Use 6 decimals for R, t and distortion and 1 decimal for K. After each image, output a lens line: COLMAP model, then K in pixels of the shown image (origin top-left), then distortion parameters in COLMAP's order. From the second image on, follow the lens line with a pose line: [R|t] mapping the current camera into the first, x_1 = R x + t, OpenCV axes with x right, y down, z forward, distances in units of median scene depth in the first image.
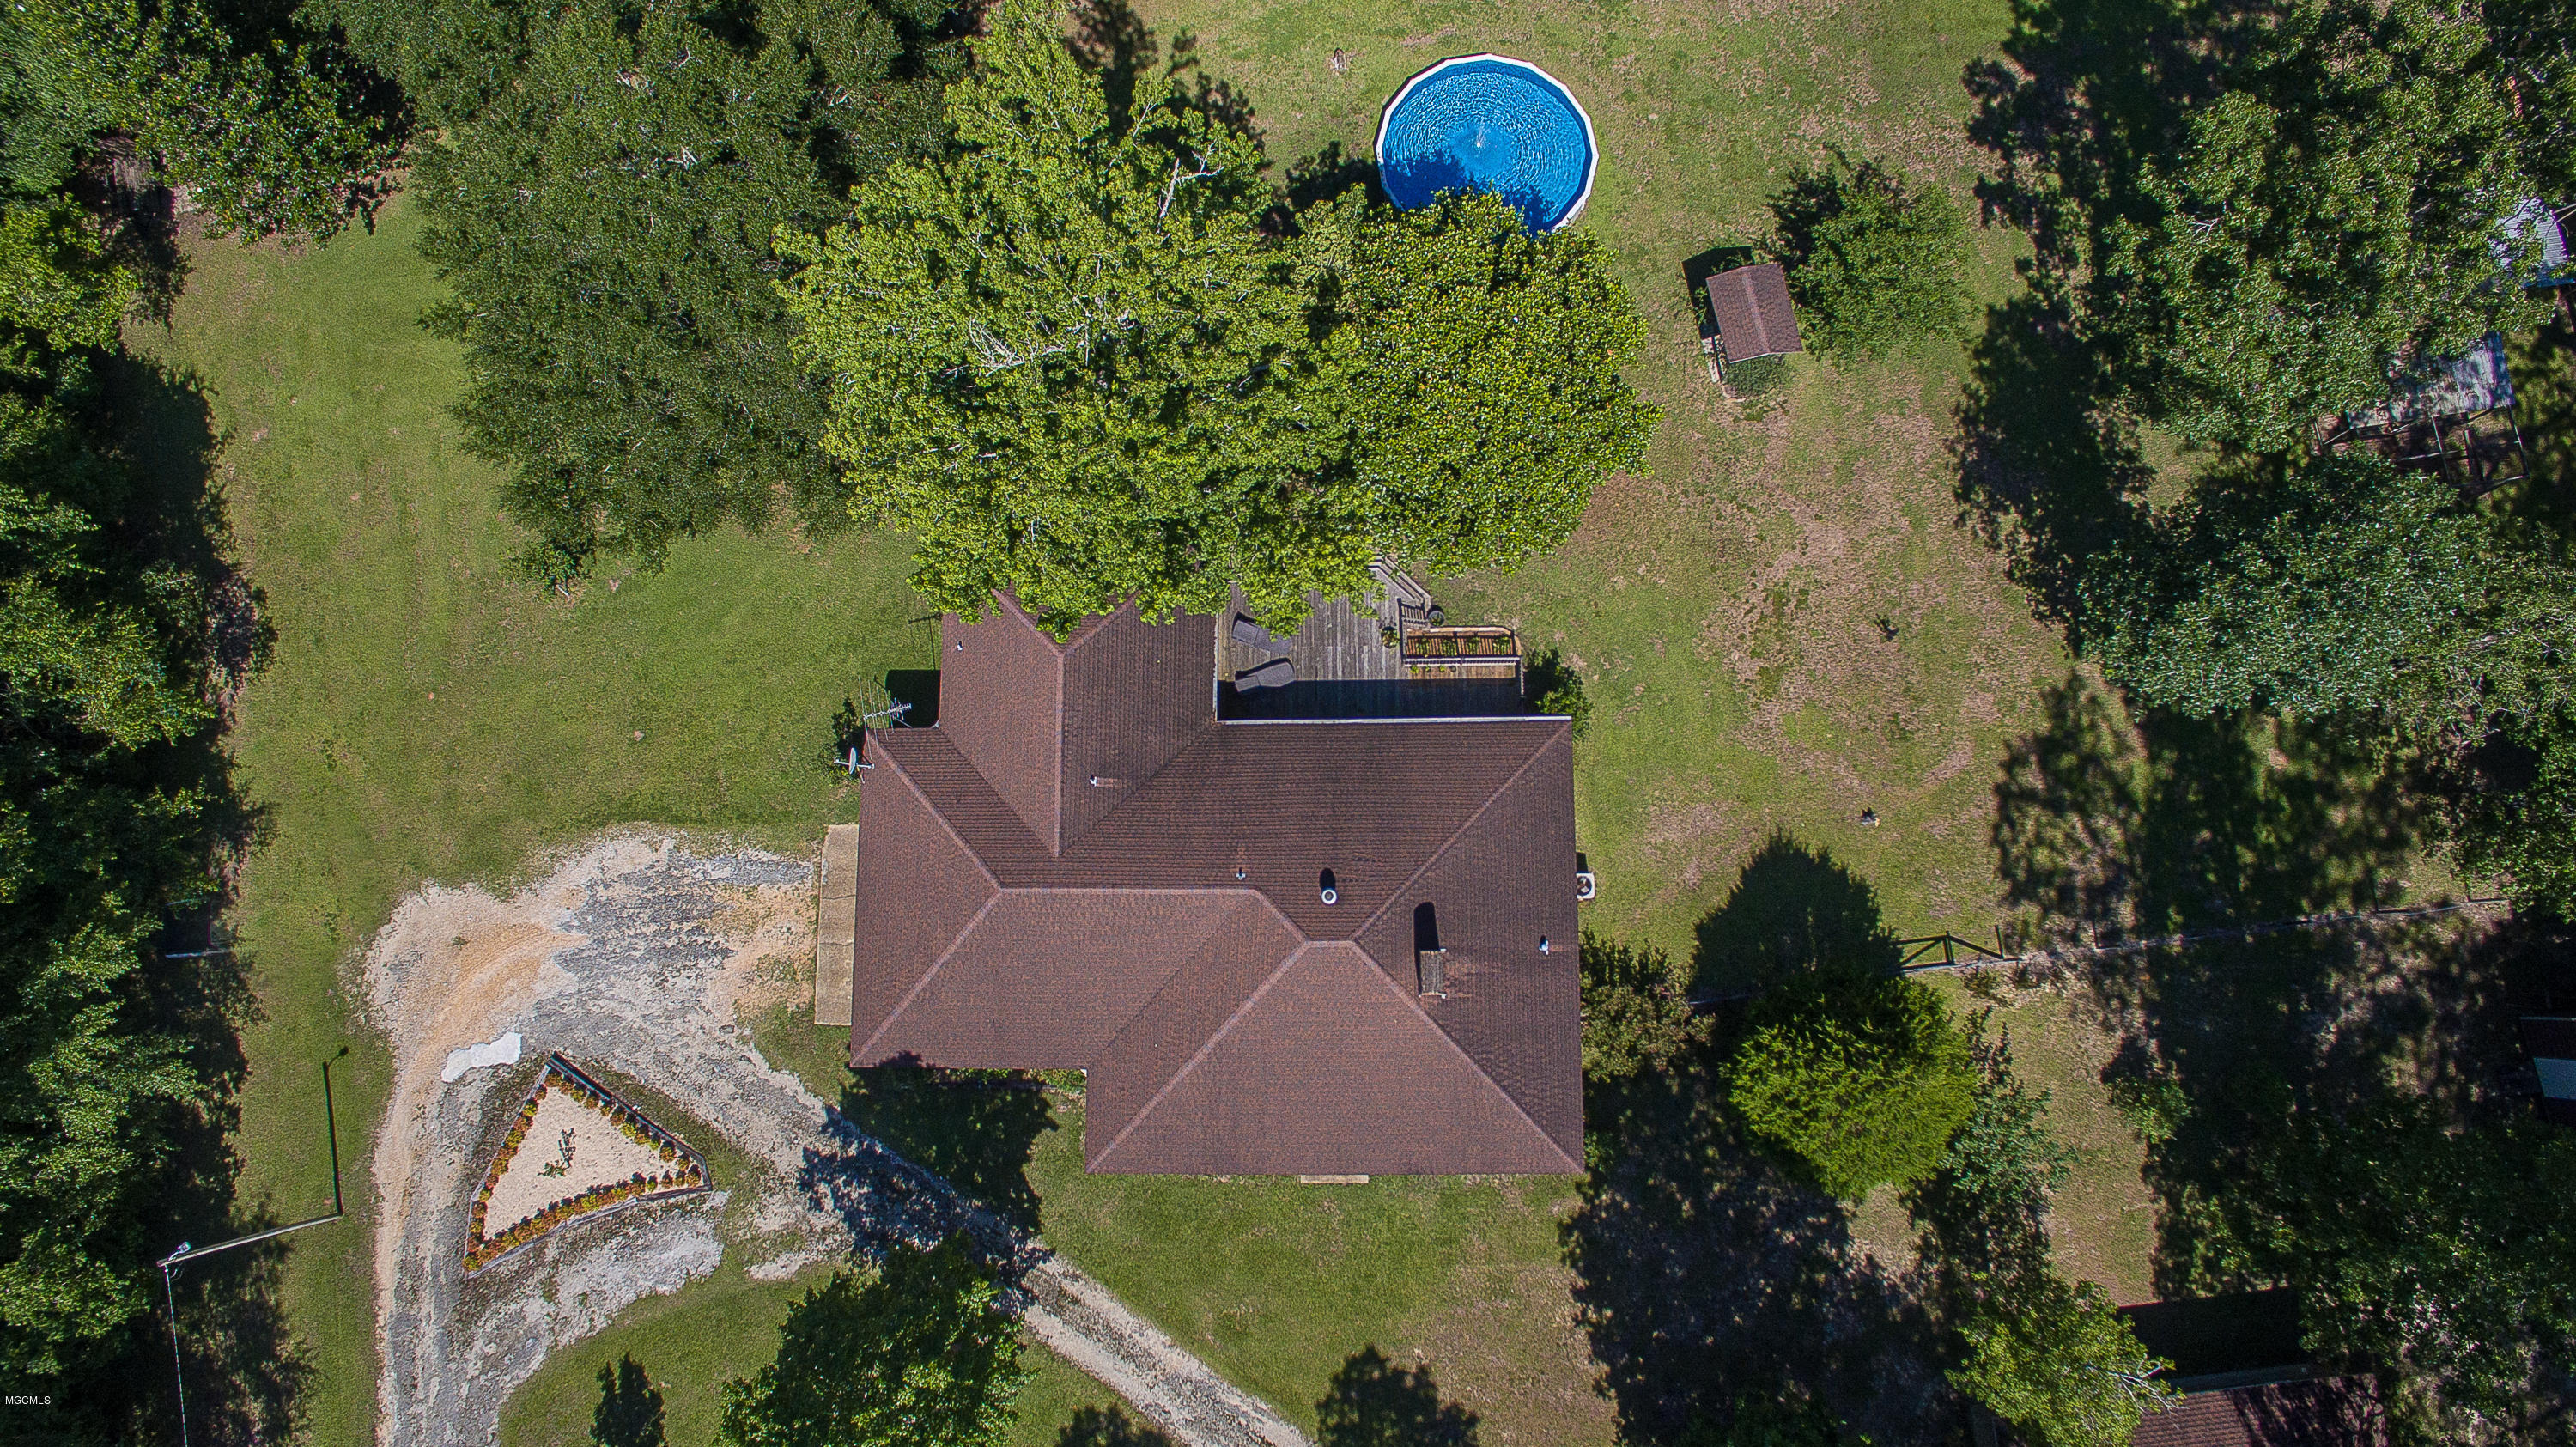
lens RADIAL K [[1488.1, 0, 1280.4], [0, 1488.1, 722.3], [0, 0, 1]] dist [-0.126910, 0.093472]
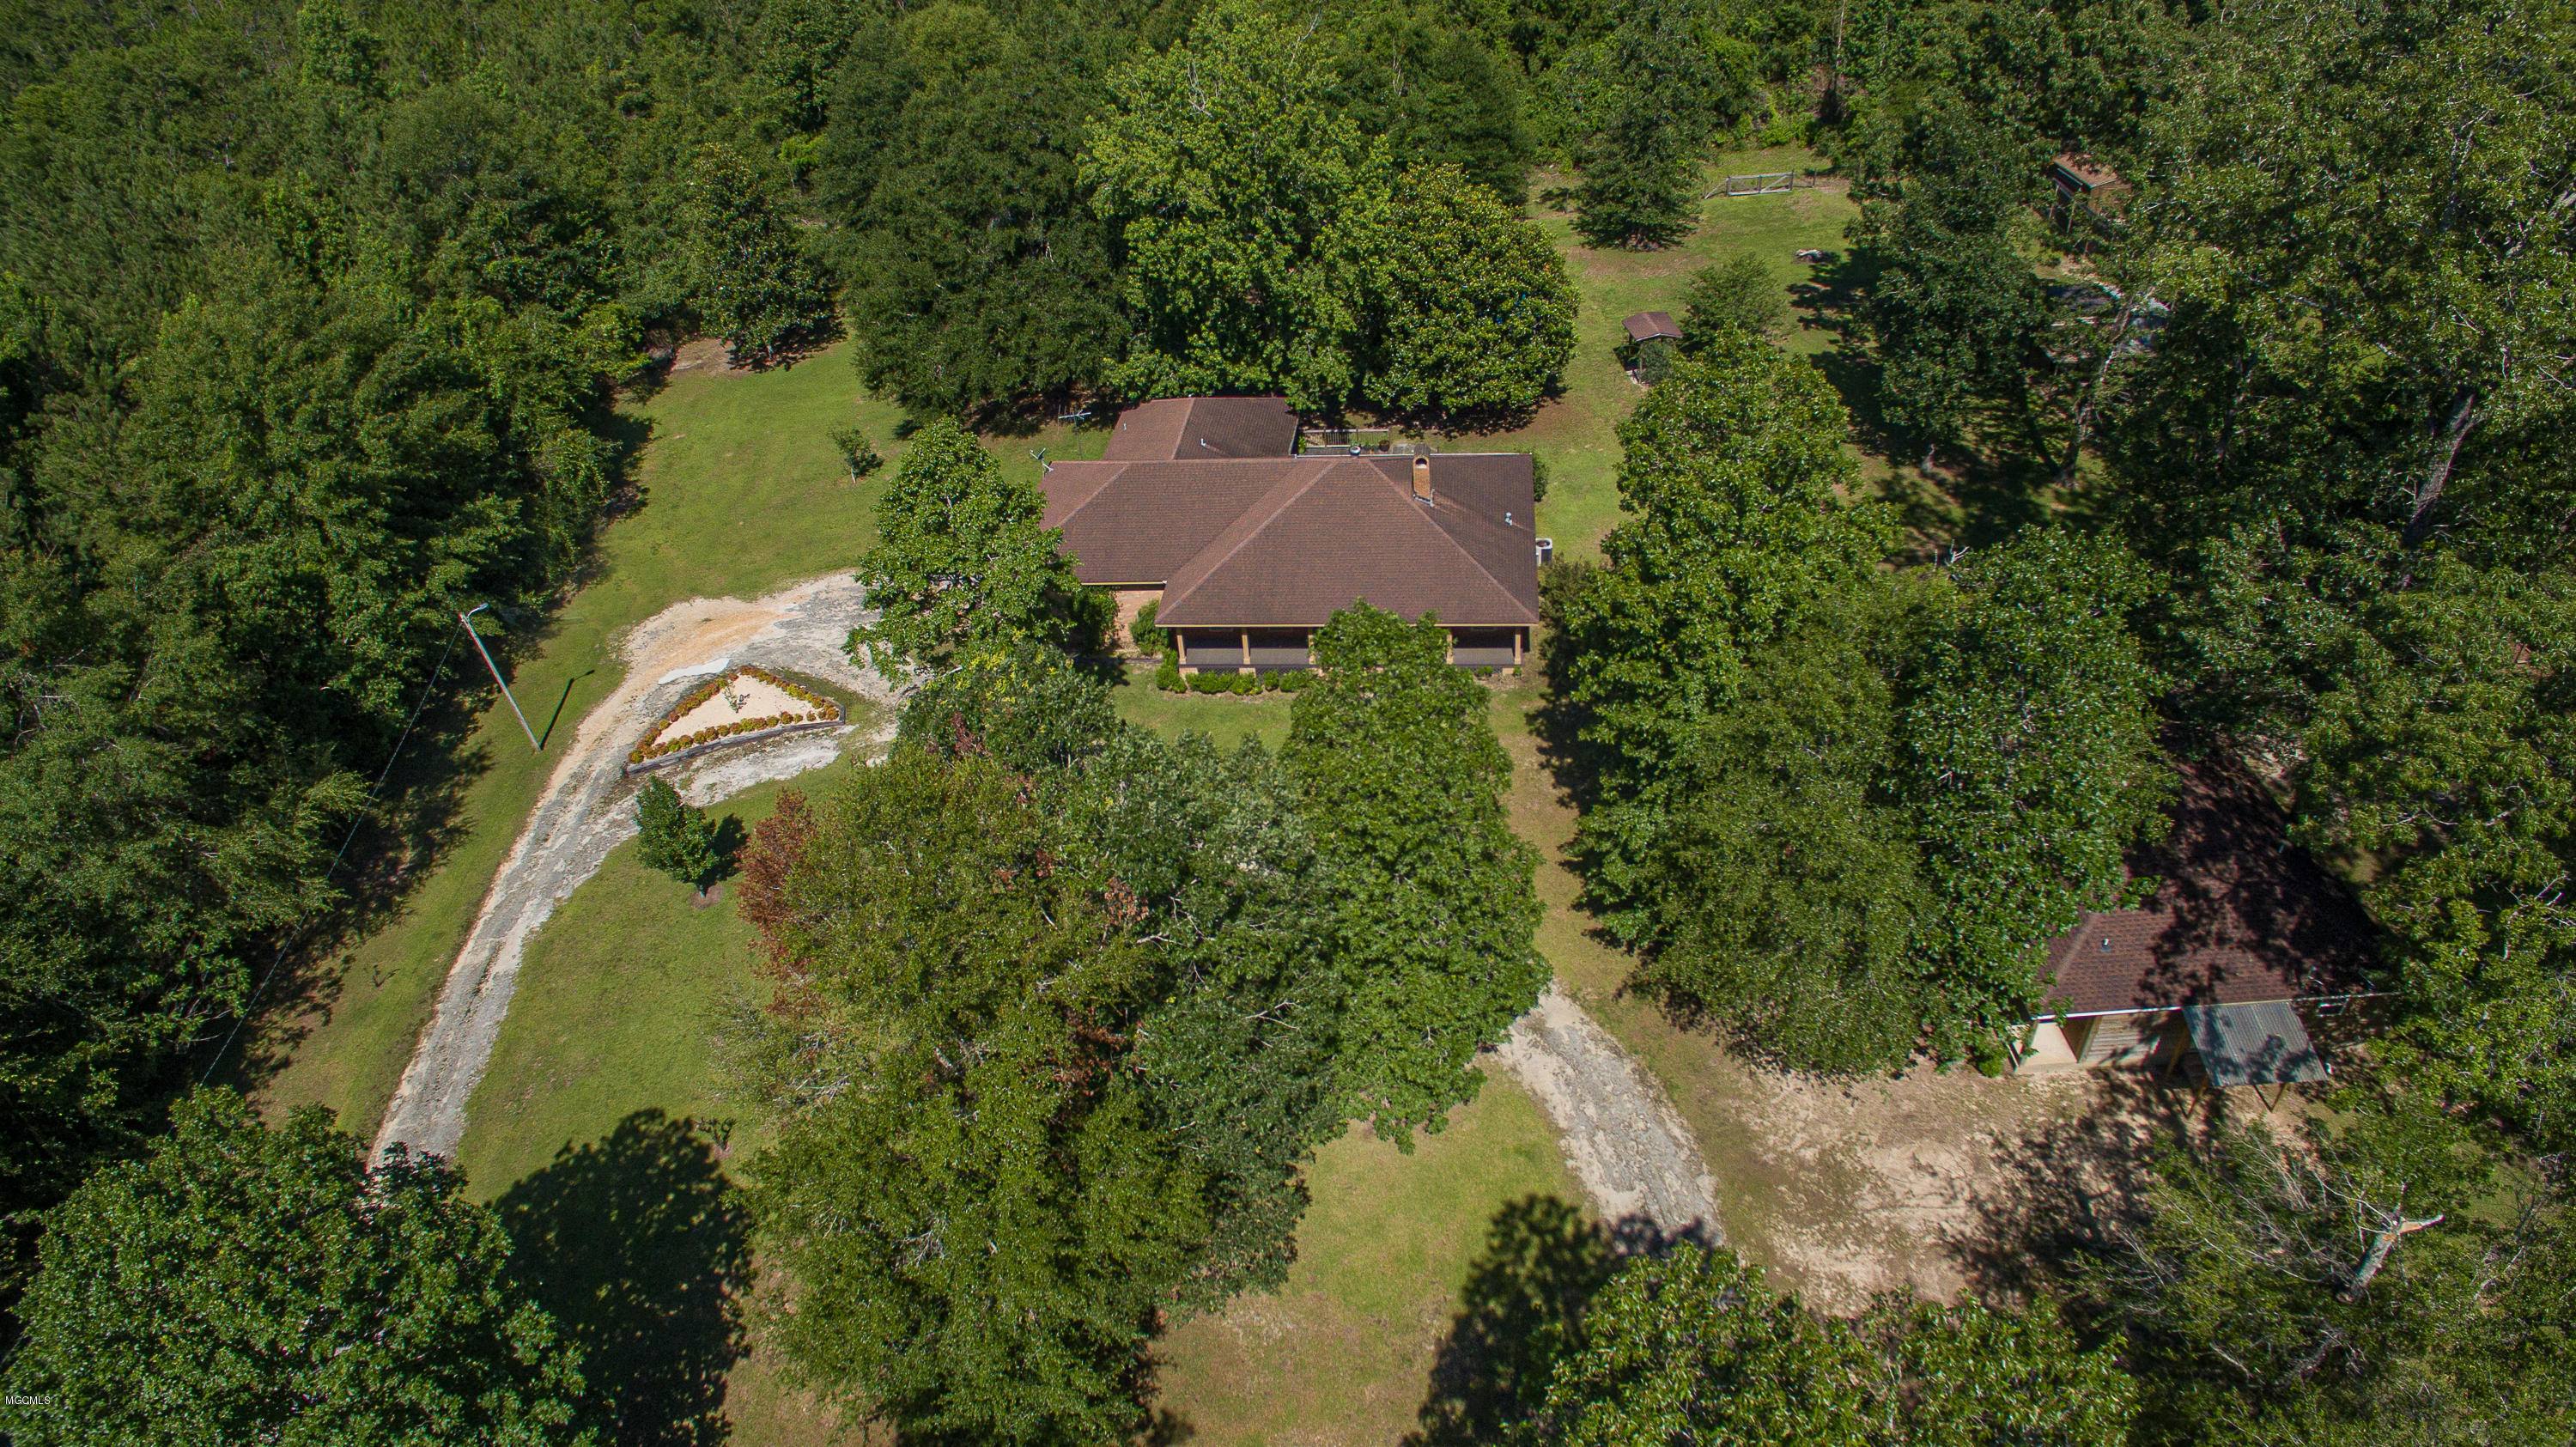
lens RADIAL K [[1545.6, 0, 1294.4], [0, 1545.6, 726.0], [0, 0, 1]] dist [-0.129423, 0.095697]
pose [[0.994421, 0.046760, -0.094550, 0.114411], [-0.098278, 0.736273, -0.669510, 1.168007], [0.038308, 0.675067, 0.736761, 0.053575]]
